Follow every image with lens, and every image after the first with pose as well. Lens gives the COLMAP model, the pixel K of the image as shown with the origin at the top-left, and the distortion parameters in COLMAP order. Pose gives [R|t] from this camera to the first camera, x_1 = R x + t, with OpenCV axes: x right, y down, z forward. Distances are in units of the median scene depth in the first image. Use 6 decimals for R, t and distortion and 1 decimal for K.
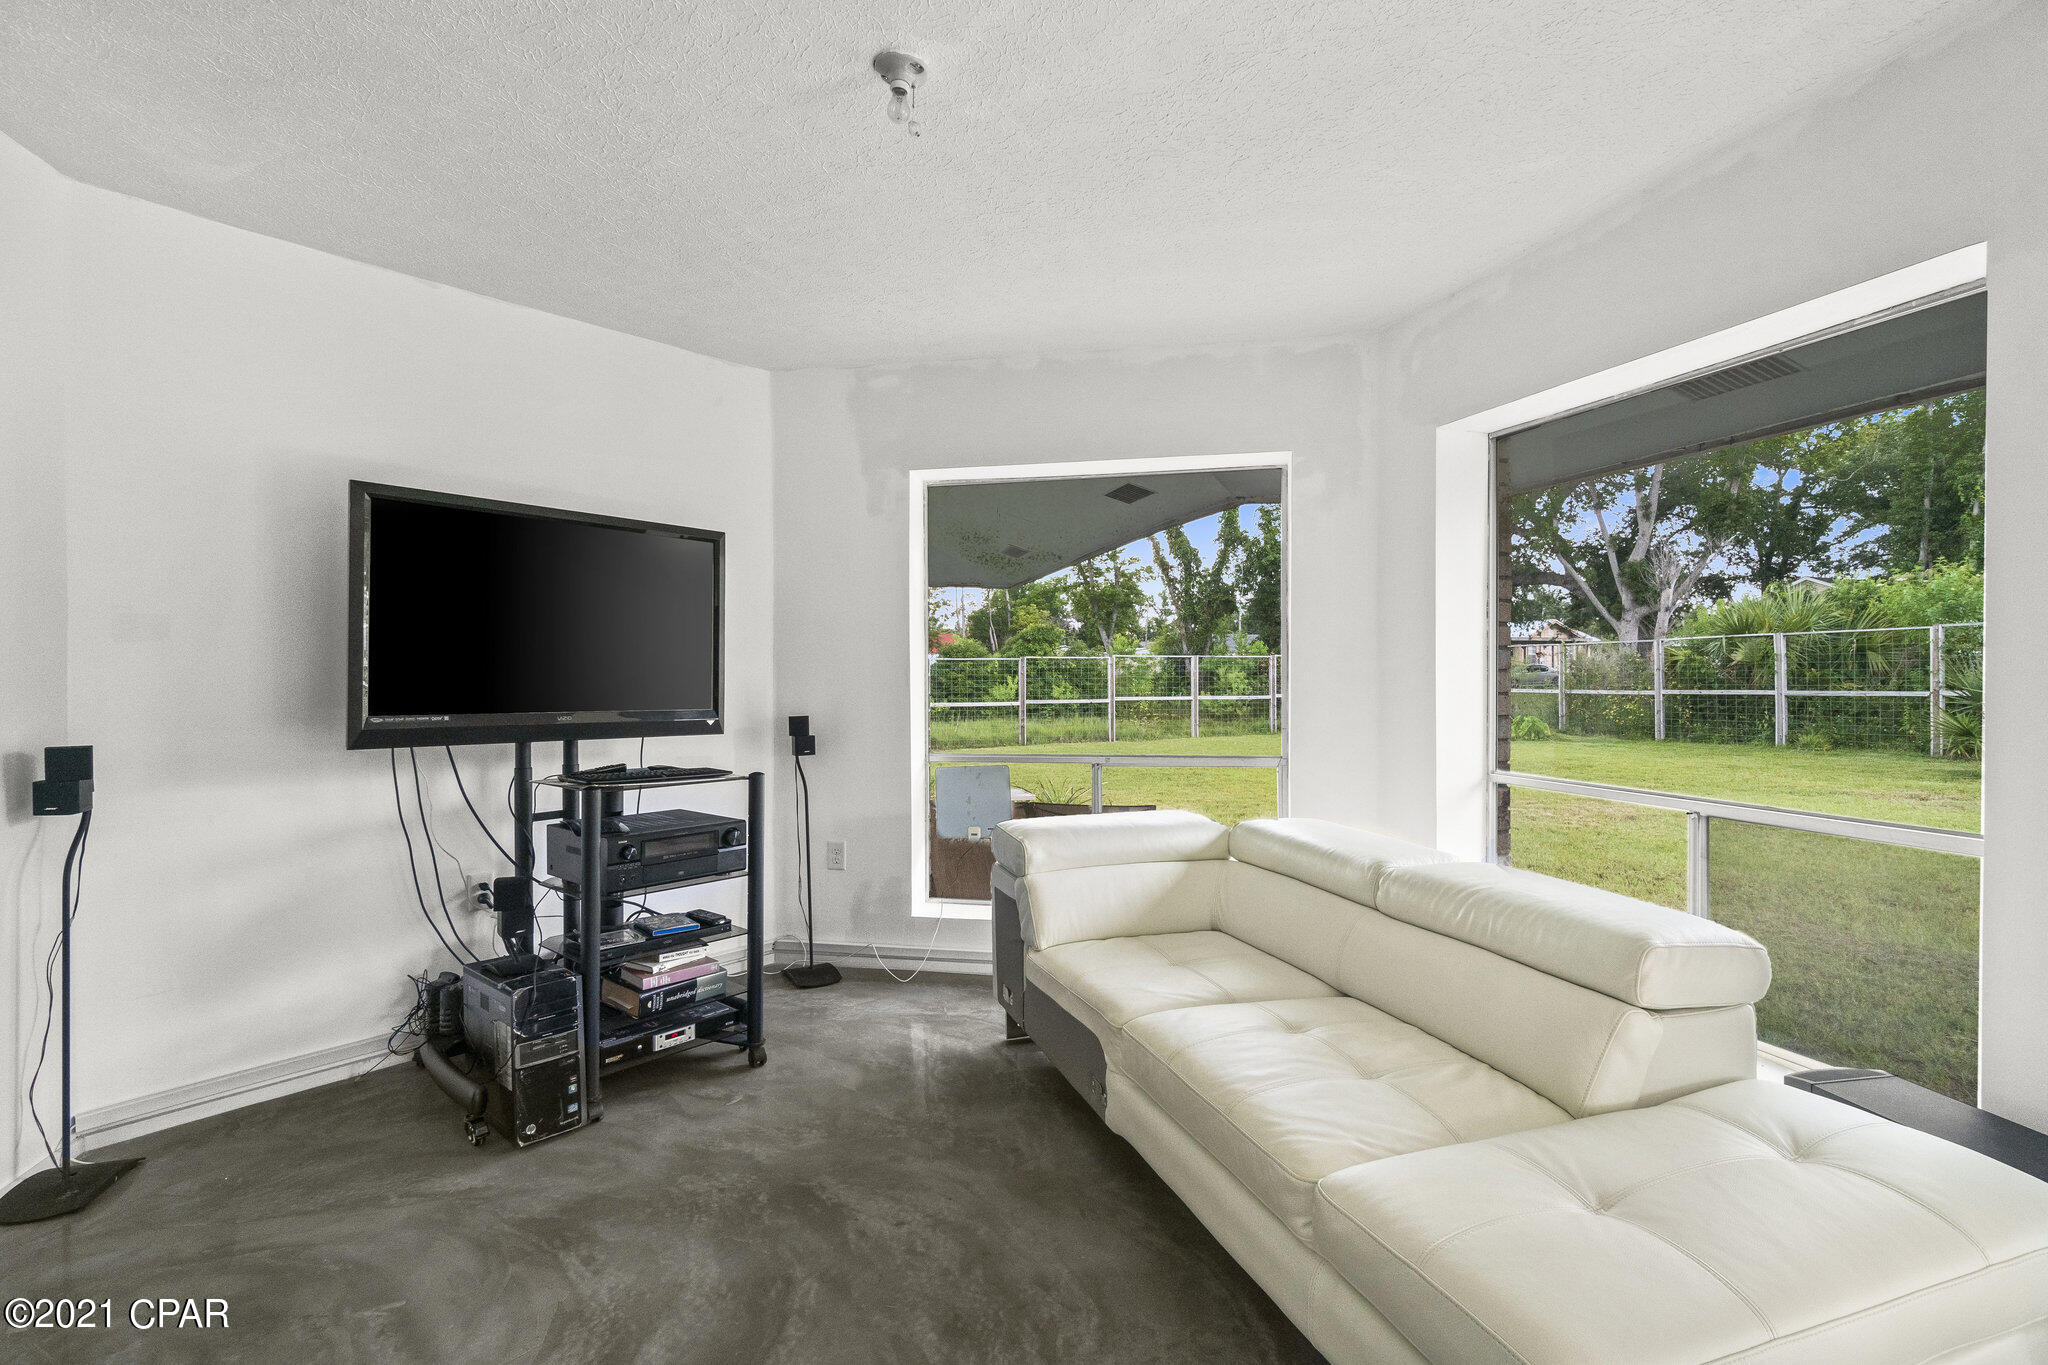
lens RADIAL K [[952.5, 0, 1023.1], [0, 952.5, 671.7], [0, 0, 1]] dist [-0.004668, -0.000571]
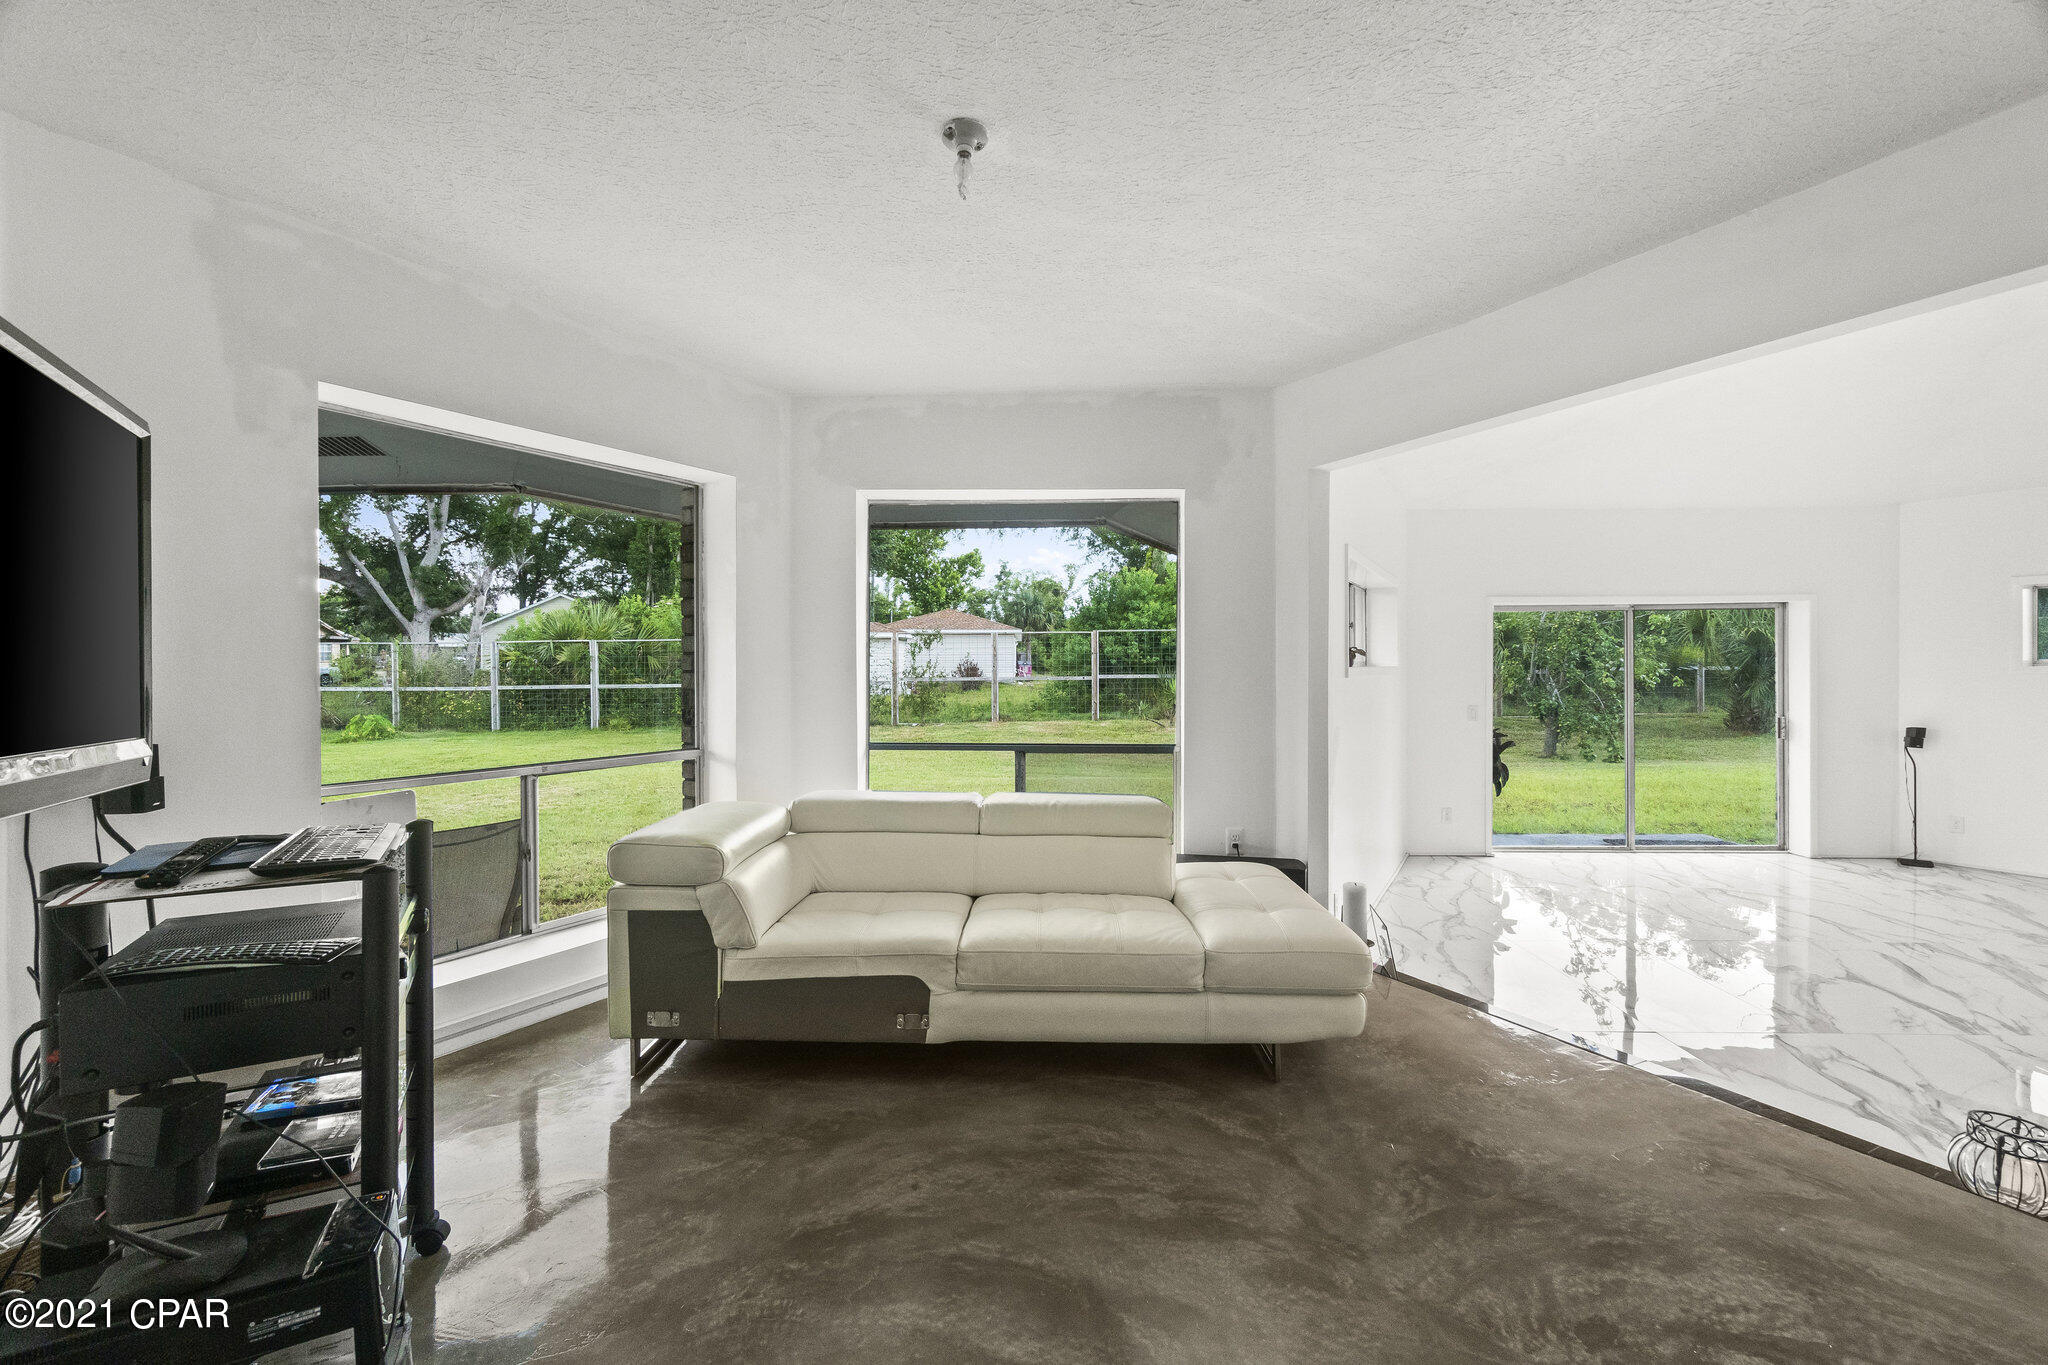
lens RADIAL K [[880.4, 0, 1024.1], [0, 880.4, 674.6], [0, 0, 1]] dist [0.000156, -0.000731]
pose [[0.341371, -0.002539, 0.939925, -0.100487], [-0.003164, 0.999988, 0.003850, -0.000296], [-0.939923, -0.004288, 0.341359, 0.053654]]
